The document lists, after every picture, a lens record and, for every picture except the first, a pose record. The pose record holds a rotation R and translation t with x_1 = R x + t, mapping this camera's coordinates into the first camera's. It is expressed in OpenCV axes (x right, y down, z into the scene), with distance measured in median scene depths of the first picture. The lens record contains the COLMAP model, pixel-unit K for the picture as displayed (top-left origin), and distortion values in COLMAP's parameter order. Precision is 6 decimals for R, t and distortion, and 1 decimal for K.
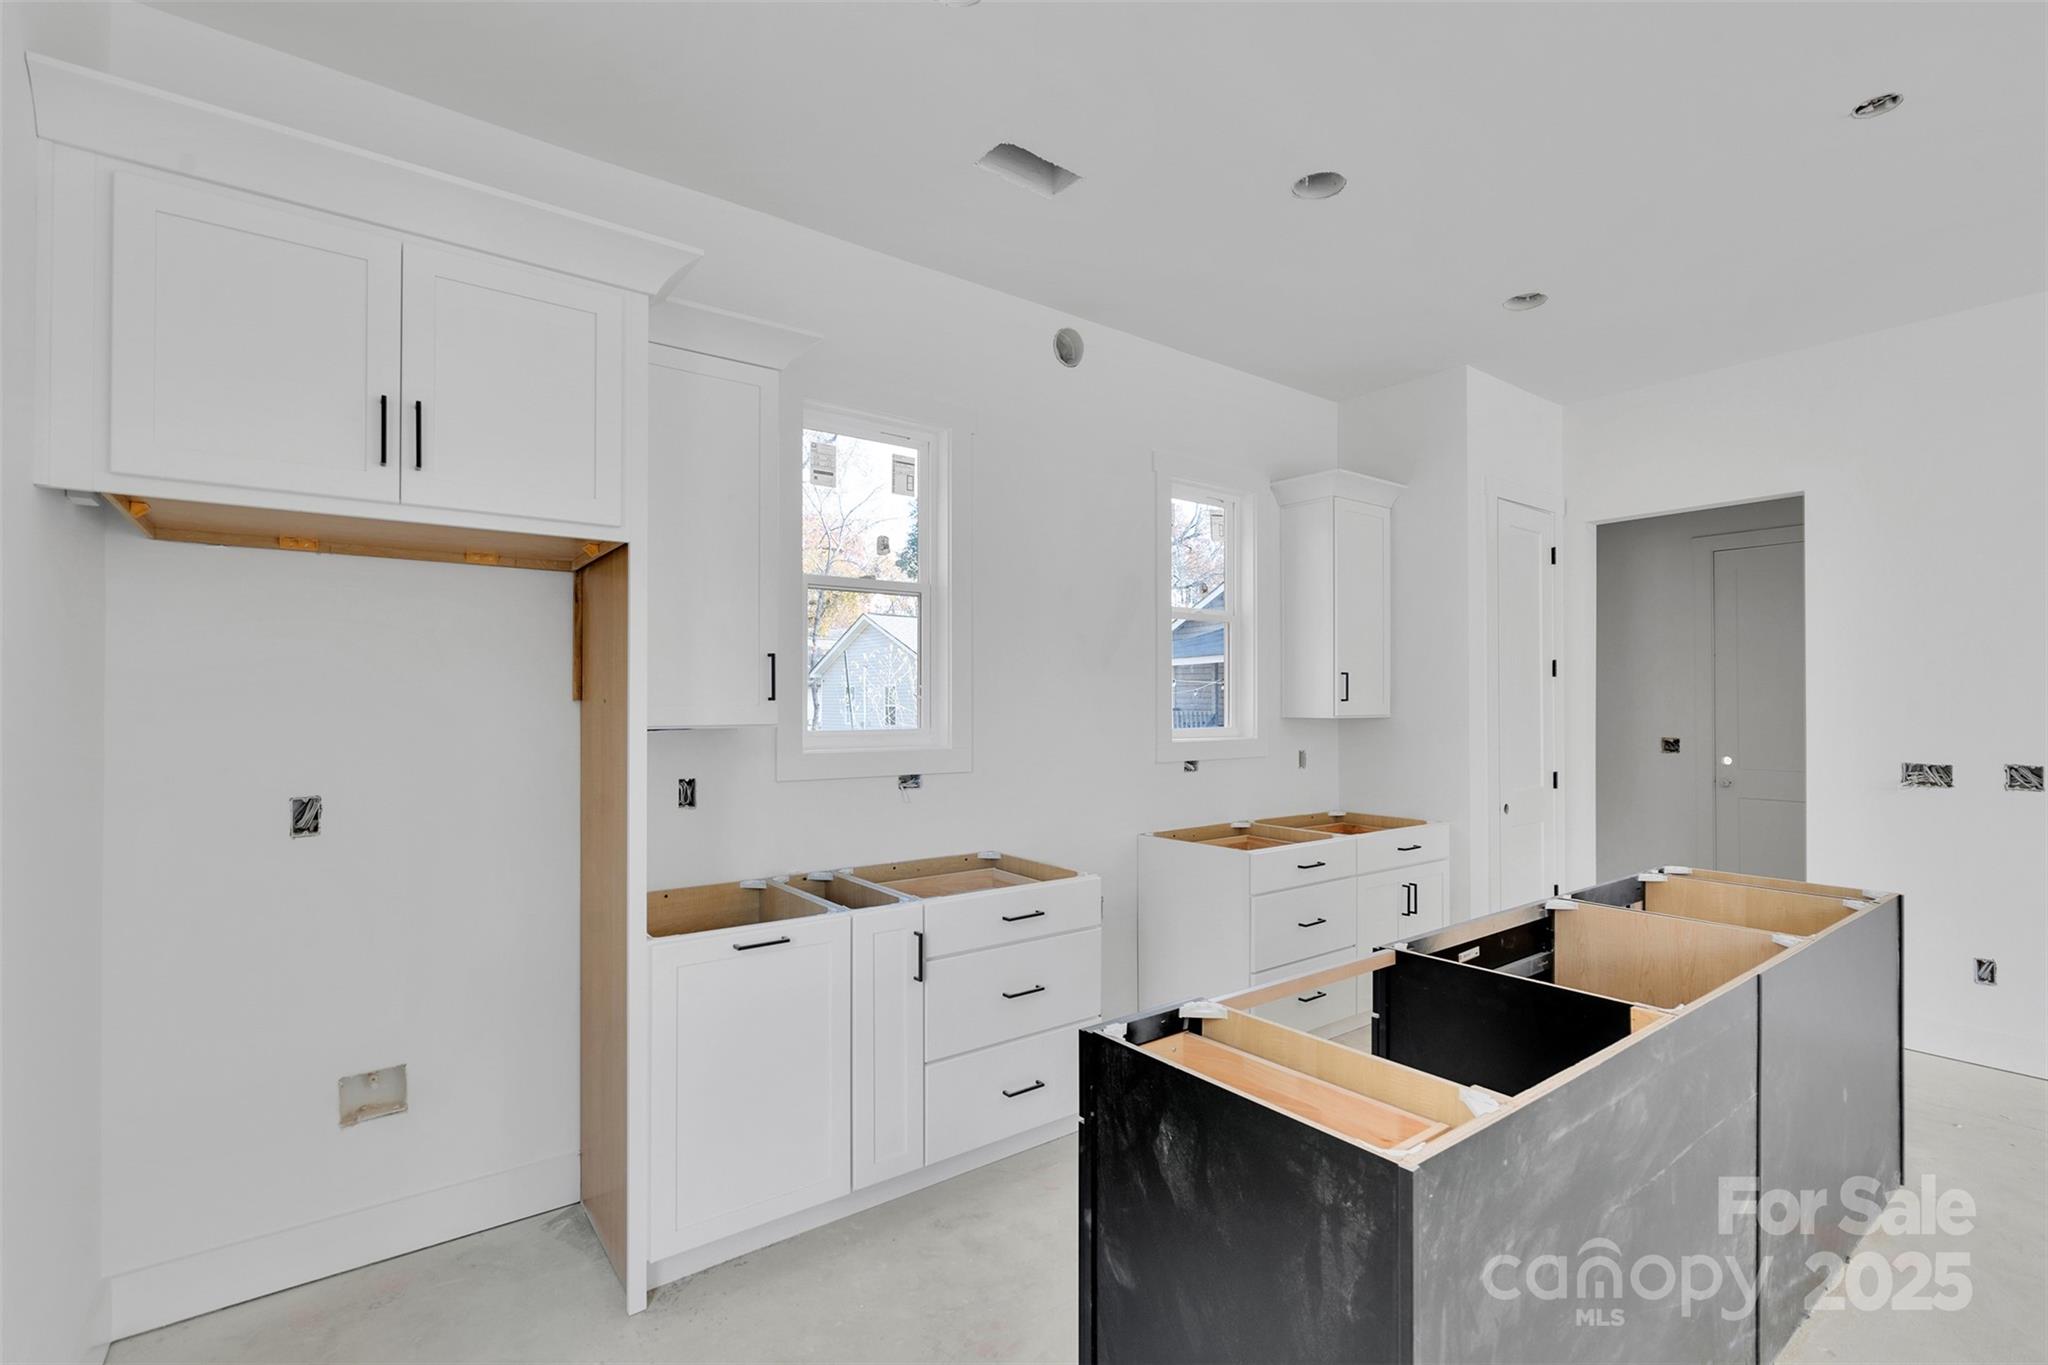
lens RADIAL K [[923.9, 0, 1024.0], [0, 923.9, 682.5], [0, 0, 1]] dist [0.000613, 0.000129]
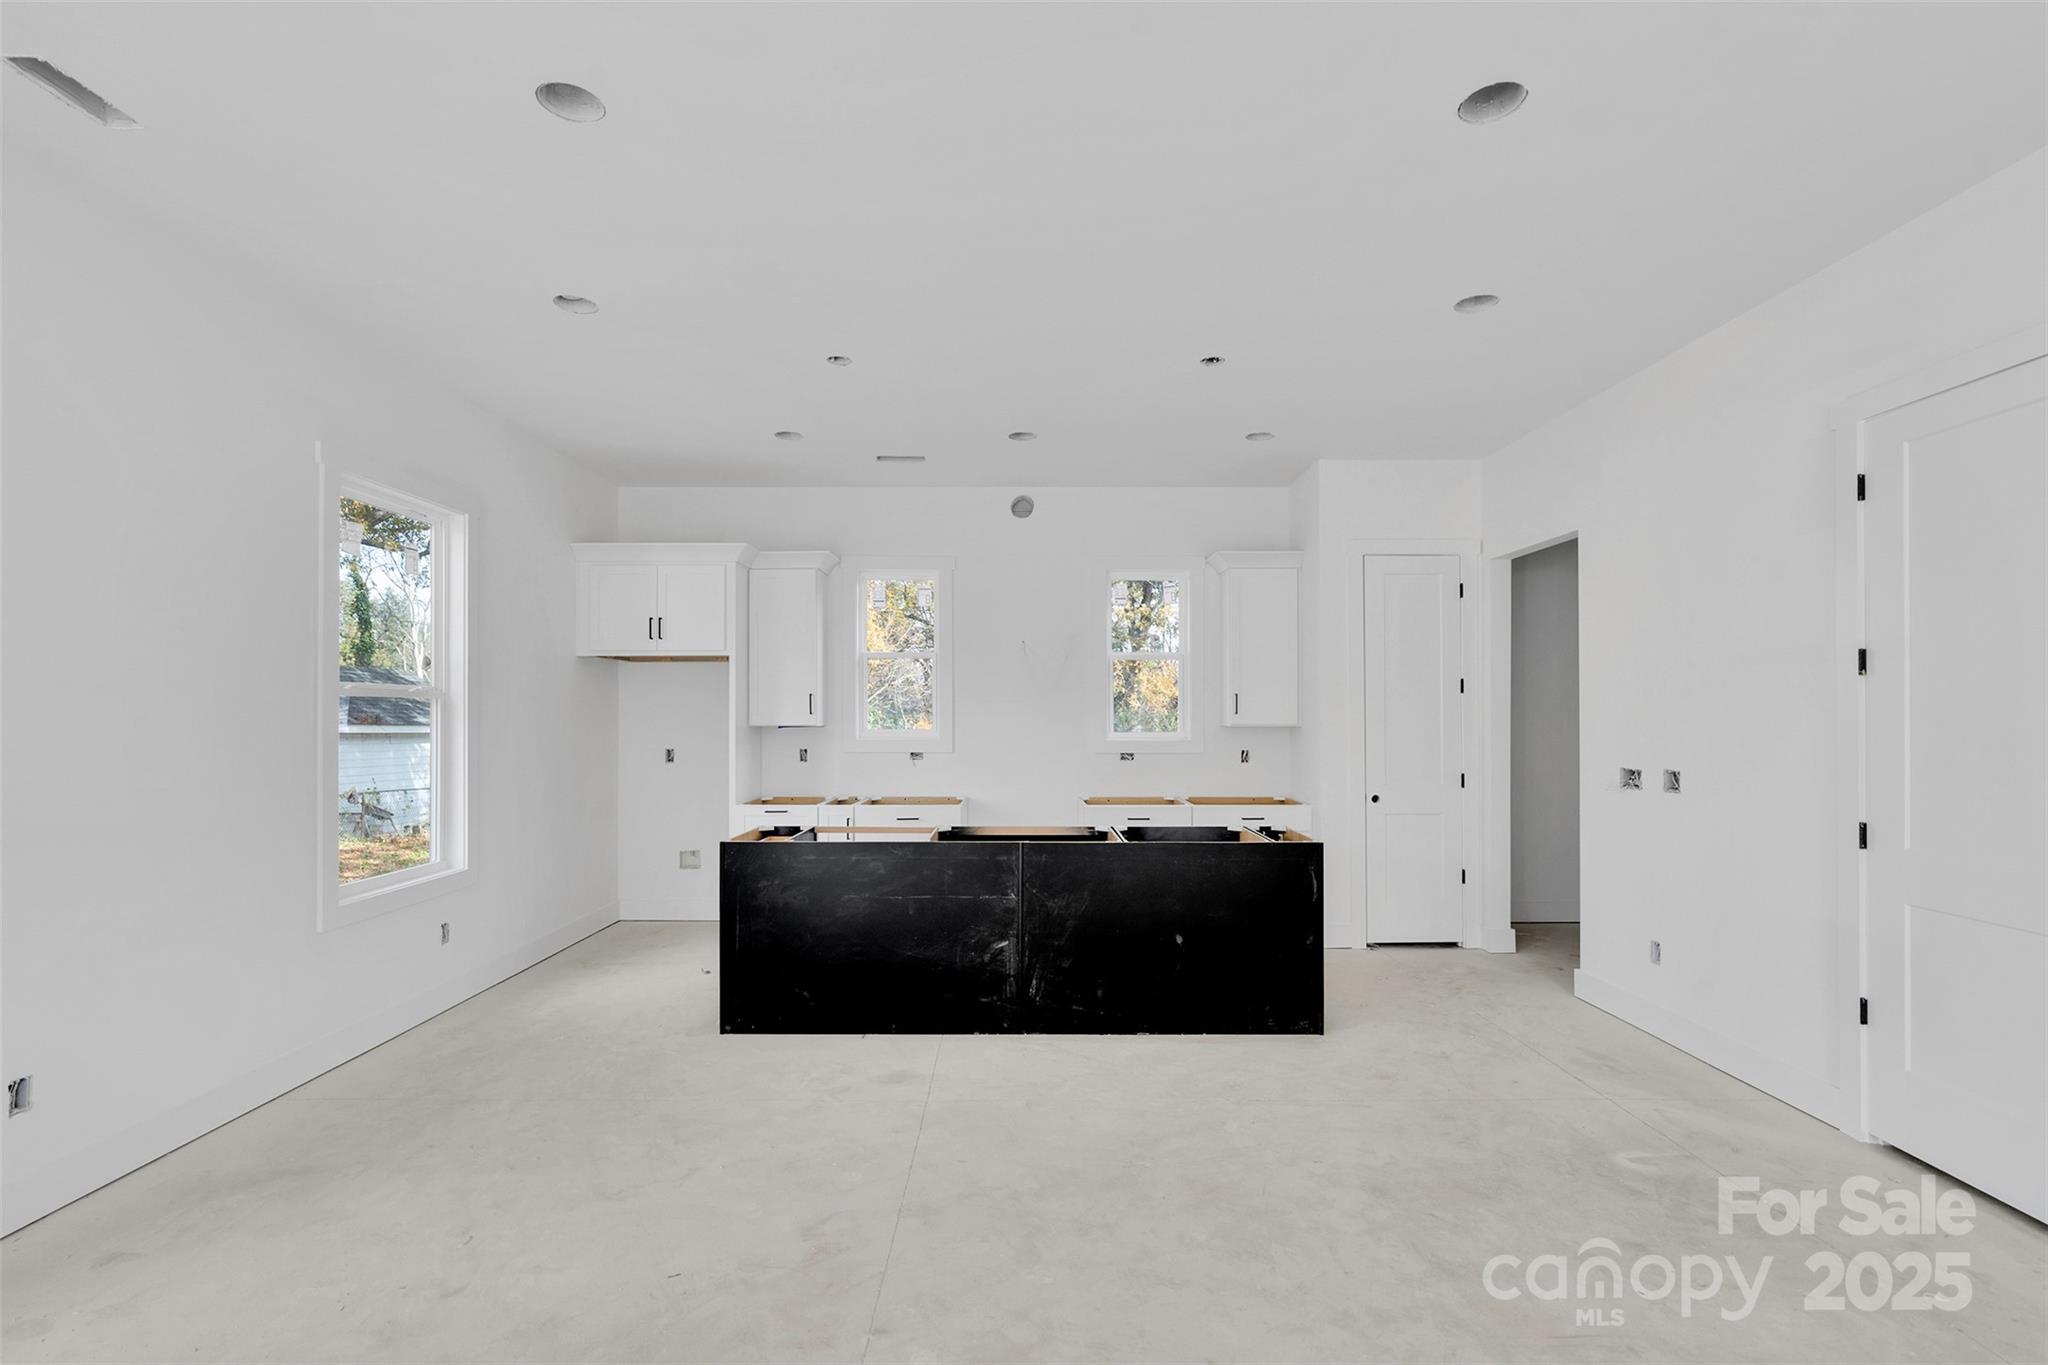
lens RADIAL K [[926.0, 0, 1010.9], [0, 926.0, 700.7], [0, 0, 1]] dist [-0.002745, -0.000037]
pose [[0.804706, -0.008770, -0.593608, 0.964553], [0.013174, 0.999908, 0.003086, -0.009677], [0.593527, -0.010303, 0.804748, -0.359881]]
